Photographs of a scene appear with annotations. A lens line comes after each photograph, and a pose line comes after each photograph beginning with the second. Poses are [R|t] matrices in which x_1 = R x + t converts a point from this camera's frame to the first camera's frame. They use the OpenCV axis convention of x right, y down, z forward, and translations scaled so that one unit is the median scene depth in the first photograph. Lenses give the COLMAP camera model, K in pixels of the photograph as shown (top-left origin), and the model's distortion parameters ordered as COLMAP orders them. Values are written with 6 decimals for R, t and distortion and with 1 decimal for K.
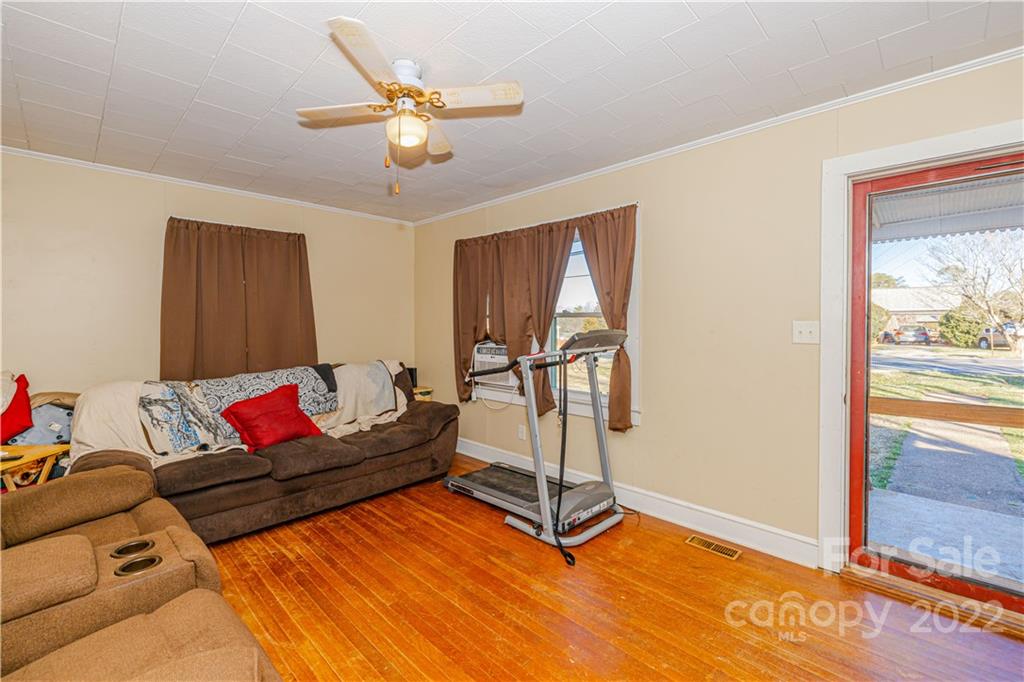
lens RADIAL K [[443.1, 0, 491.7], [0, 443.1, 338.5], [0, 0, 1]] dist [0.000105, -0.000220]
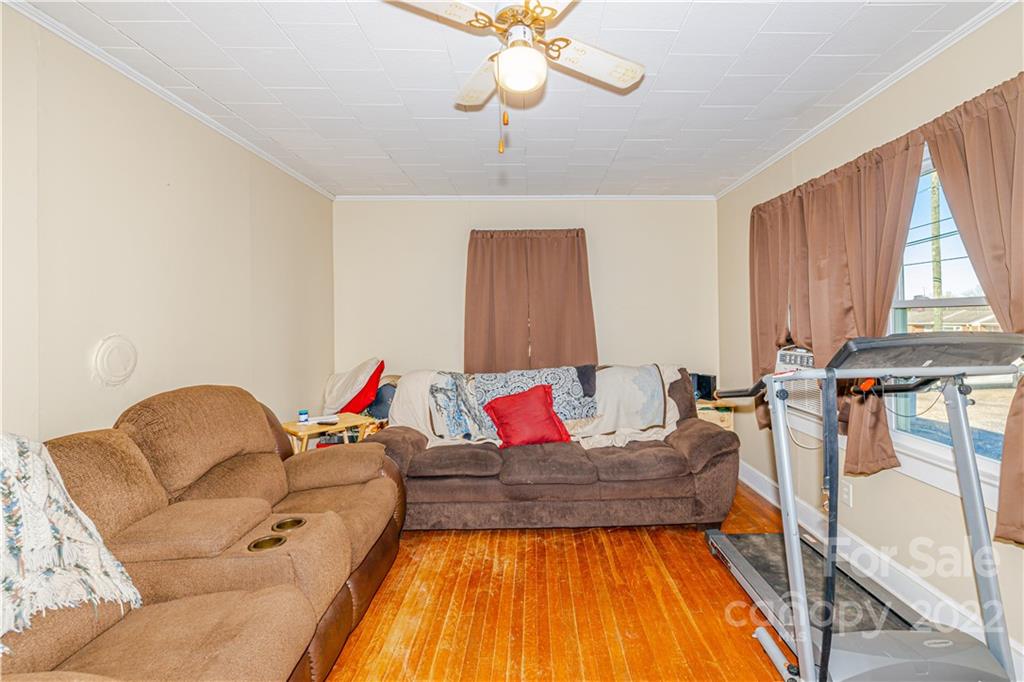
lens RADIAL K [[456.3, 0, 512.1], [0, 456.3, 323.4], [0, 0, 1]] dist [-0.001599, -0.000271]
pose [[0.739061, -0.002937, -0.673632, 0.177788], [-0.013905, 0.999711, -0.019615, -0.010523], [0.673495, 0.023864, 0.738806, 0.230887]]
